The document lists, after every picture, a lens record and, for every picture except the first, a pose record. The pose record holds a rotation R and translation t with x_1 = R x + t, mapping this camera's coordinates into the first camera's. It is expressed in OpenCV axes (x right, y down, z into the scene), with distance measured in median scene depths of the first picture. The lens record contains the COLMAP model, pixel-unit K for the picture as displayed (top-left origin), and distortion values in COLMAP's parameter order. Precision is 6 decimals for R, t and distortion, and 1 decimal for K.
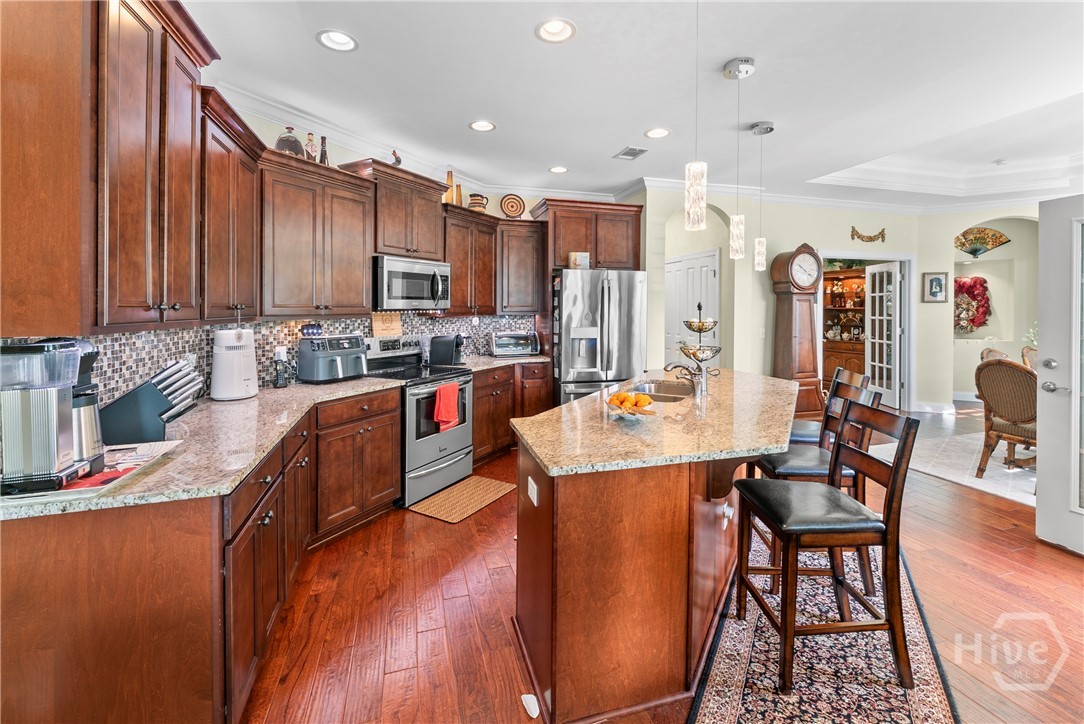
lens RADIAL K [[459.0, 0, 543.5], [0, 459.0, 313.6], [0, 0, 1]] dist [0.000157, 0.000027]
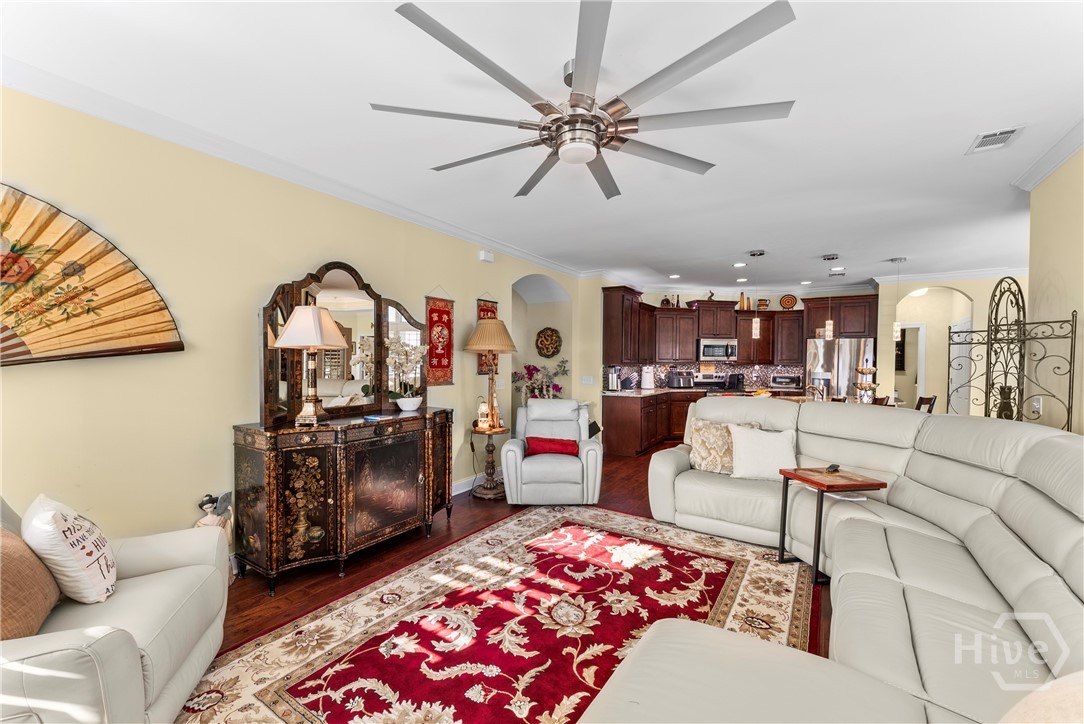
lens RADIAL K [[442.9, 0, 542.0], [0, 442.9, 362.0], [0, 0, 1]] dist [0.000536, 0.000062]
pose [[0.650395, 0.010149, -0.759529, 0.821565], [-0.016665, 0.999861, -0.000910, 0.012266], [0.759414, 0.013250, 0.650473, -1.076760]]
